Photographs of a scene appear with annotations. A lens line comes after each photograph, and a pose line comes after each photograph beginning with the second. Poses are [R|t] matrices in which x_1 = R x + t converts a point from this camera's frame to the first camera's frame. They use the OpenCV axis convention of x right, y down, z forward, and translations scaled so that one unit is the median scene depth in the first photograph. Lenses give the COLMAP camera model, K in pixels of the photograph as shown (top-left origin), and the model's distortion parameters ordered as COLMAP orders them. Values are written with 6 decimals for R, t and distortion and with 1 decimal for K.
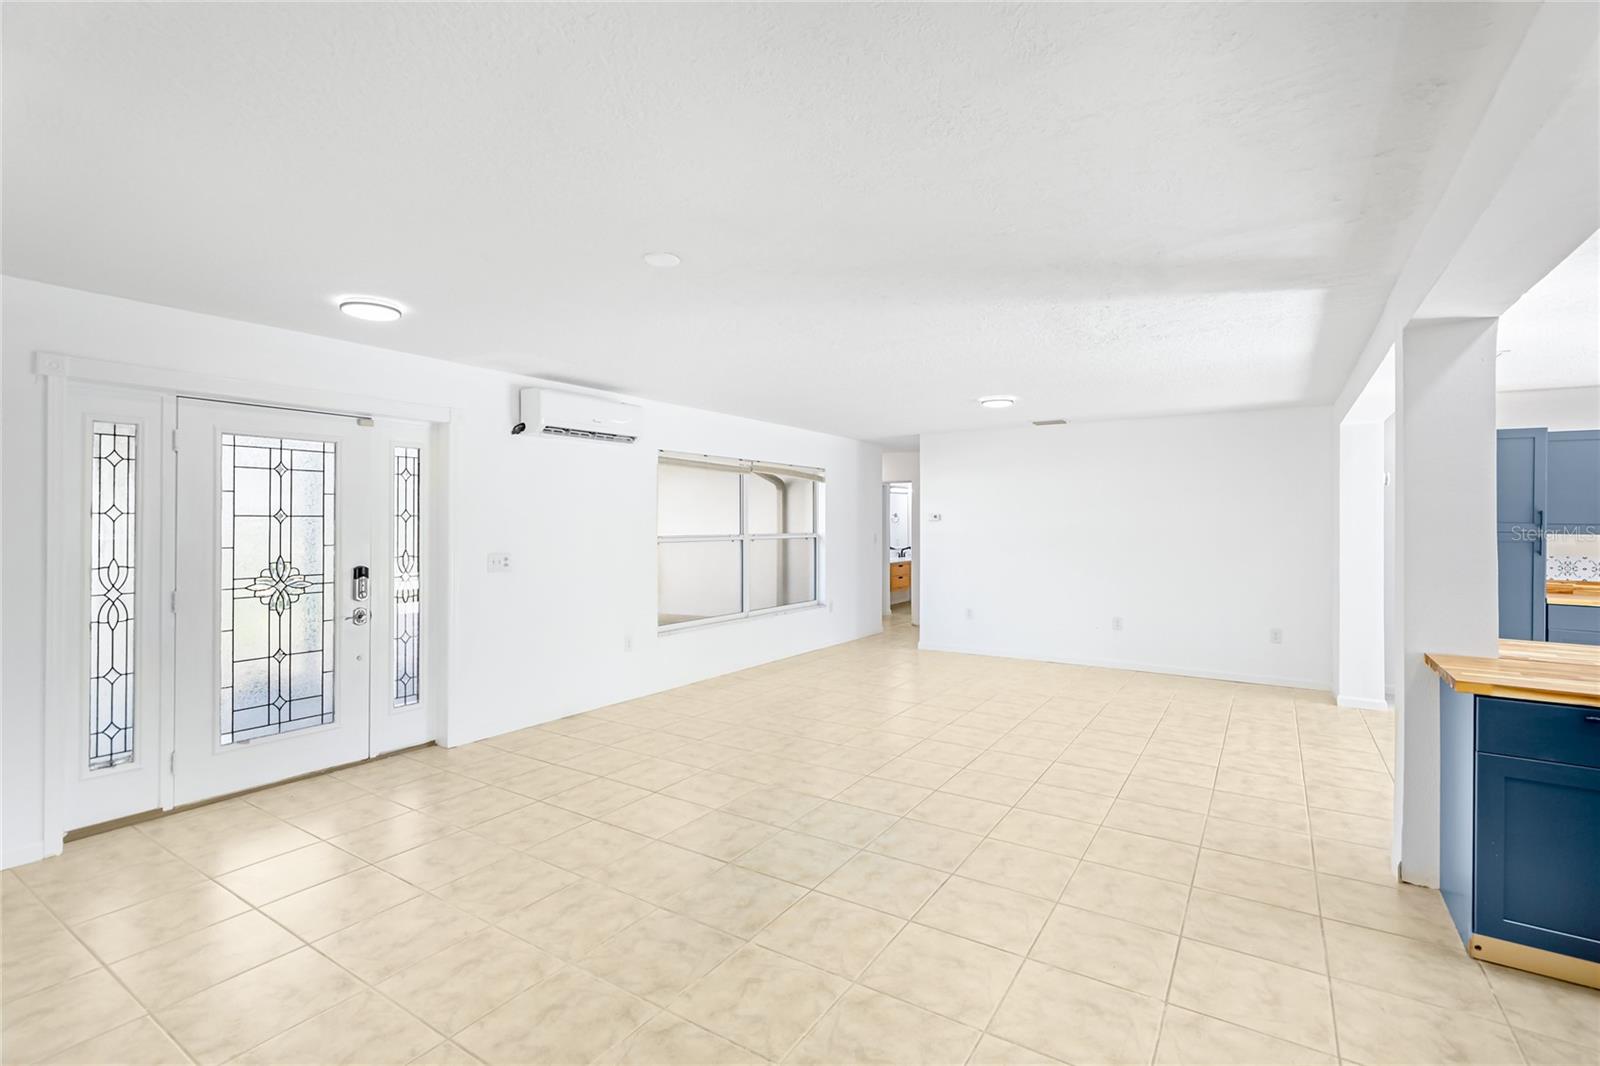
lens RADIAL K [[725.1, 0, 809.3], [0, 725.1, 521.9], [0, 0, 1]] dist [0.004198, -0.000916]
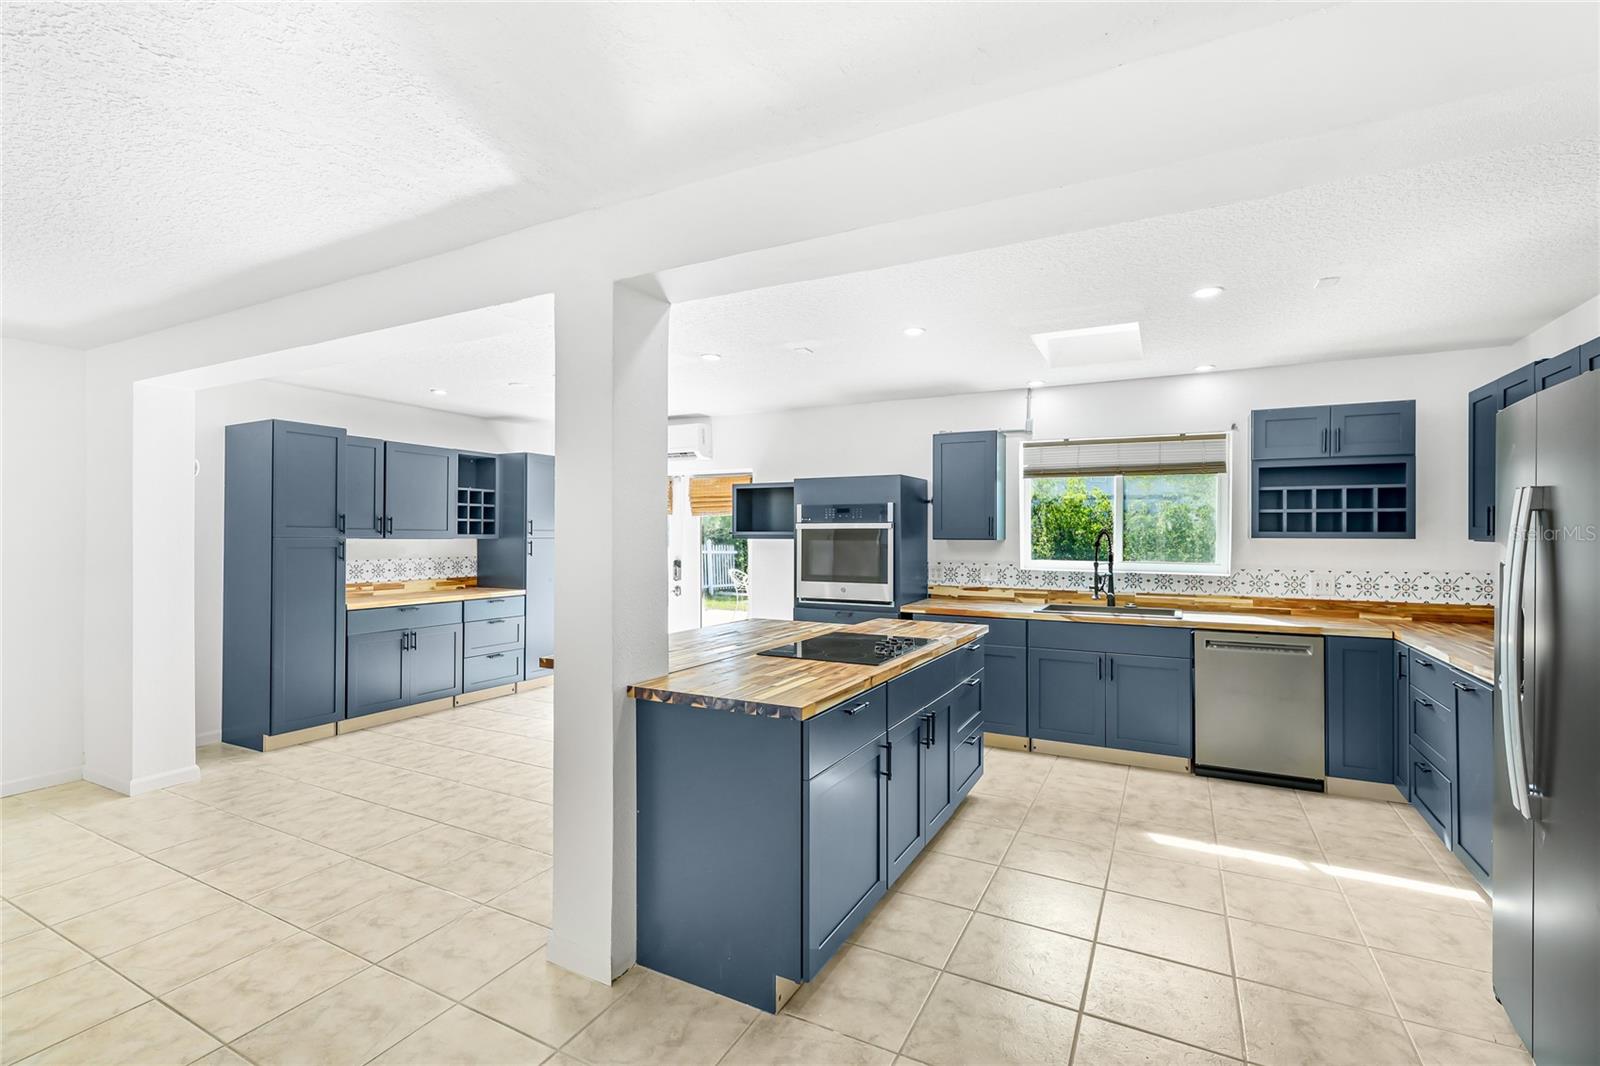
lens RADIAL K [[719.6, 0, 795.6], [0, 719.6, 527.2], [0, 0, 1]] dist [0.002507, -0.001274]
pose [[-0.079366, -0.000193, 0.996846, 0.007207], [-0.003958, 0.999992, -0.000122, -0.000363], [-0.996838, -0.003956, -0.079366, 0.341837]]
